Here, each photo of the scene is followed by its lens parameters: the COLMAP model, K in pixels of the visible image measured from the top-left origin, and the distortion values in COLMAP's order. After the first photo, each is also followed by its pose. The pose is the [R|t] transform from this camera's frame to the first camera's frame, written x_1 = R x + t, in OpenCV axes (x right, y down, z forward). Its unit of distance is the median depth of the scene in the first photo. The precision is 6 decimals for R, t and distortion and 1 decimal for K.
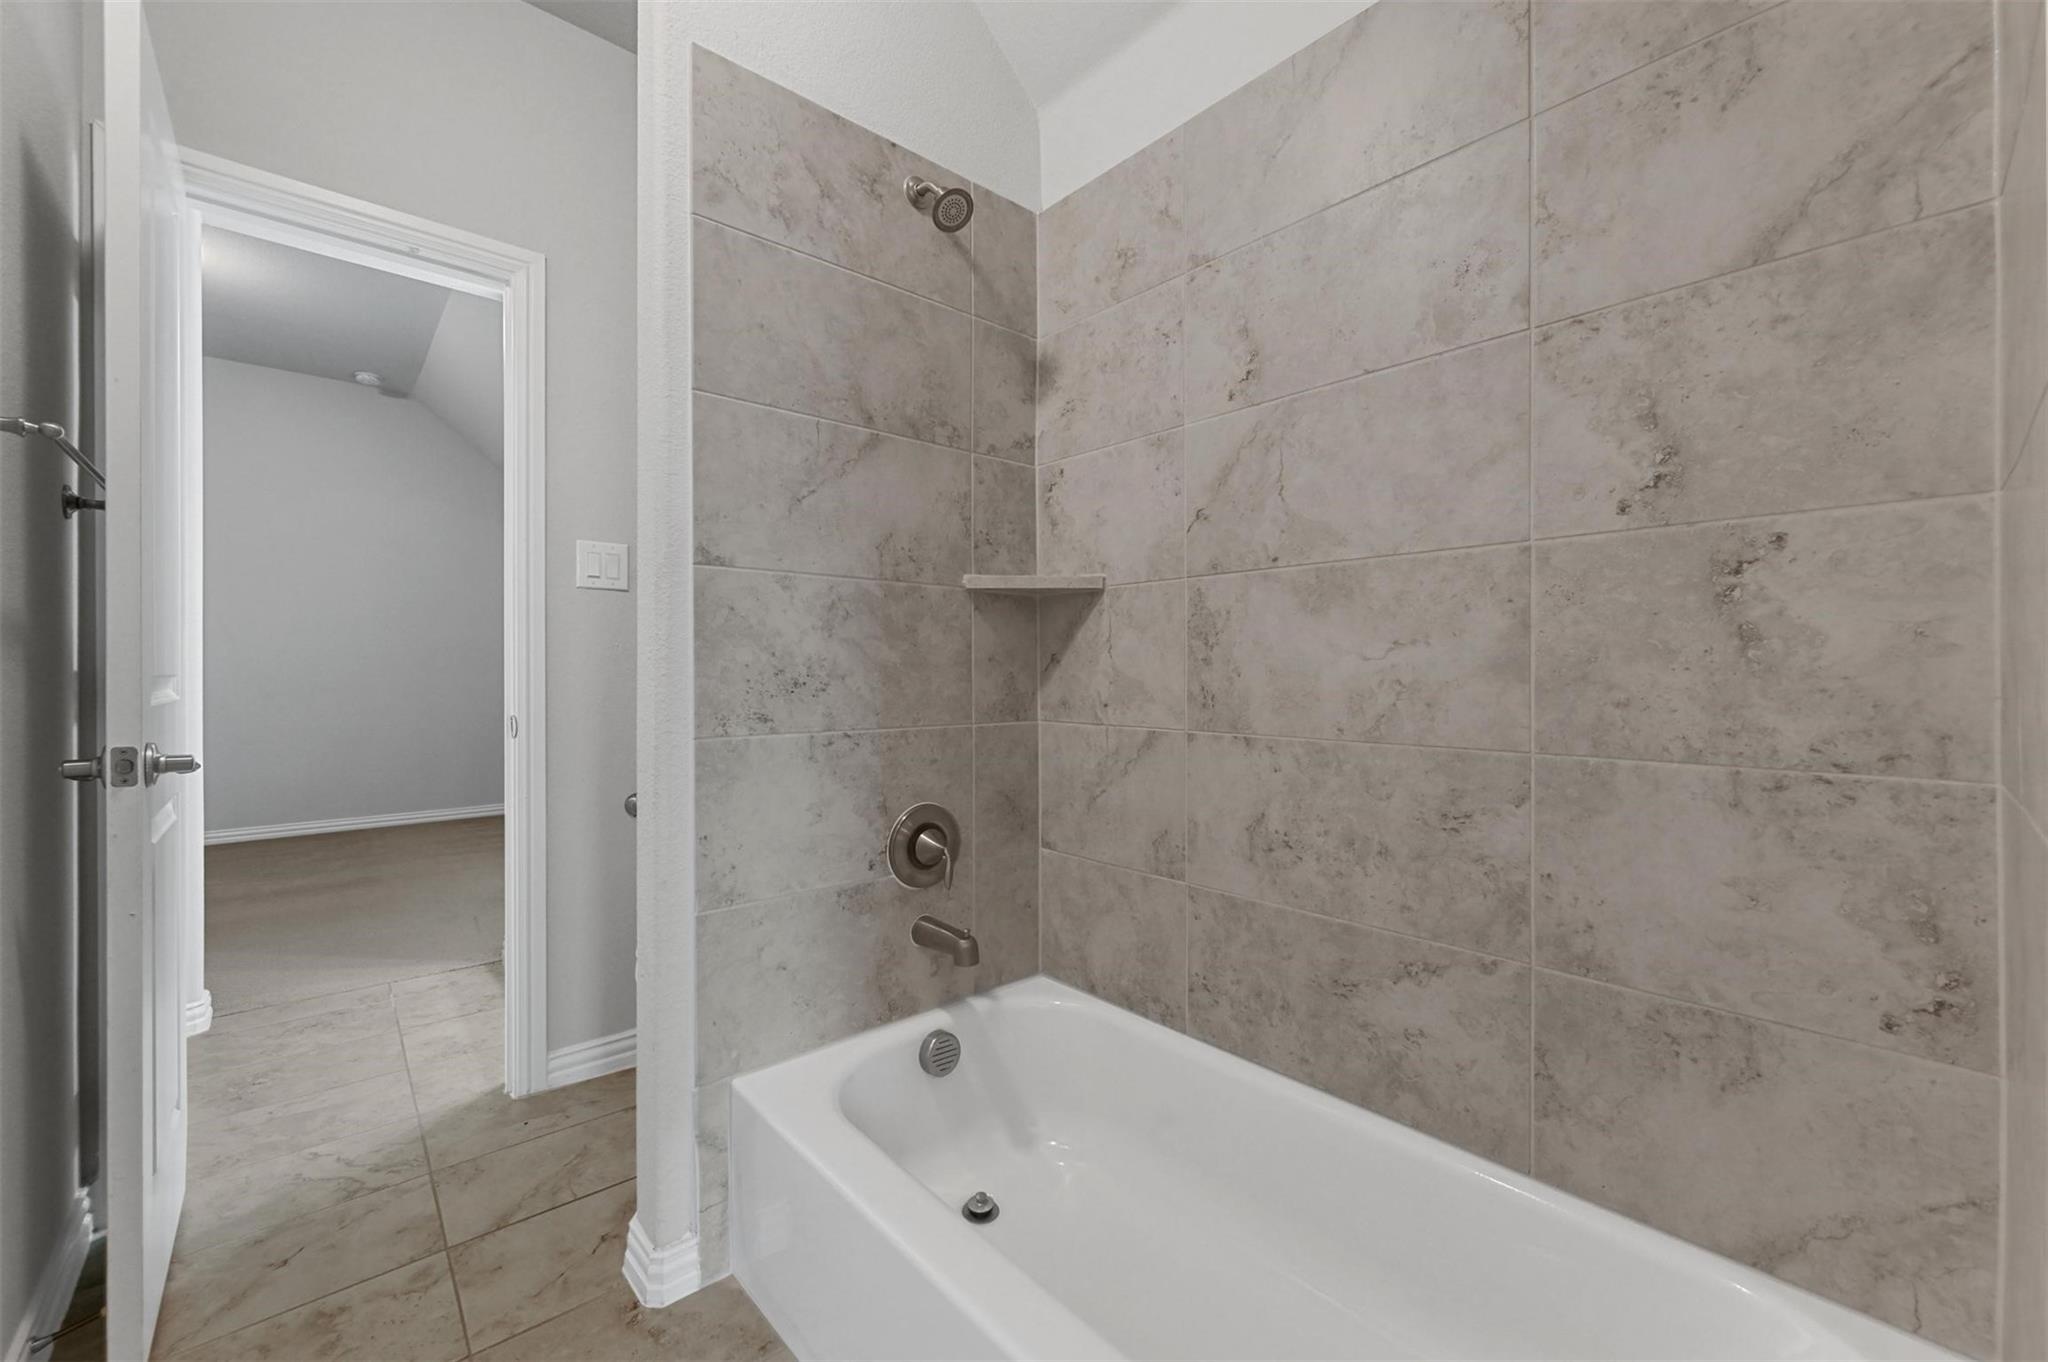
lens RADIAL K [[811.8, 0, 1025.5], [0, 811.8, 677.0], [0, 0, 1]] dist [0.001902, 0.000211]
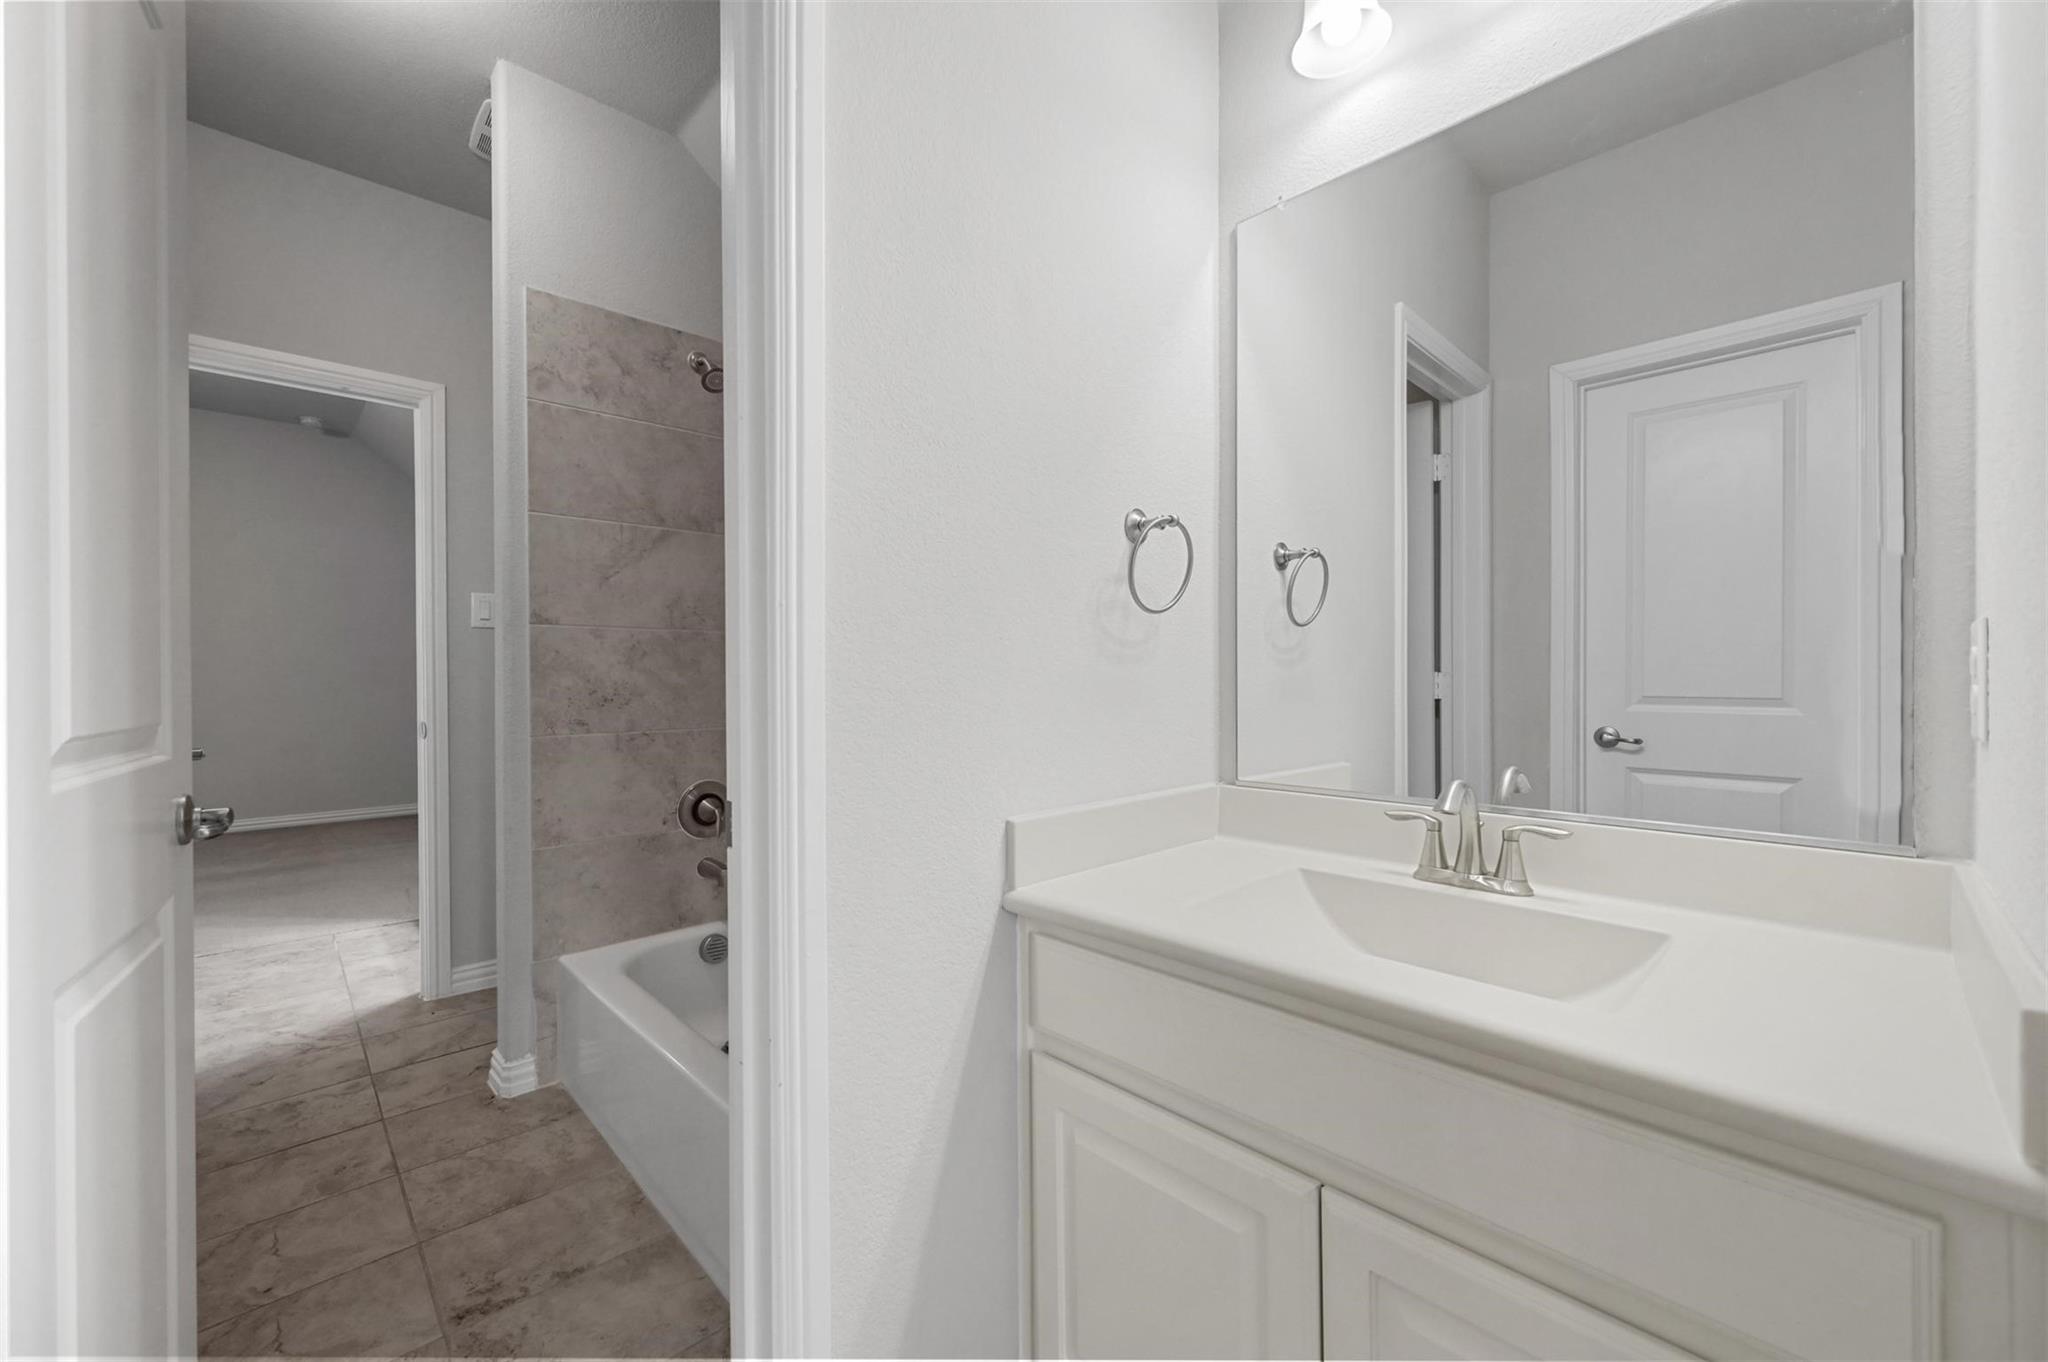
lens RADIAL K [[811.8, 0, 1019.0], [0, 811.8, 681.2], [0, 0, 1]] dist [0.001902, 0.000211]
pose [[0.999410, -0.005453, 0.033907, 0.427048], [0.005304, 0.999976, 0.004459, -0.029077], [-0.033930, -0.004276, 0.999415, -0.526891]]
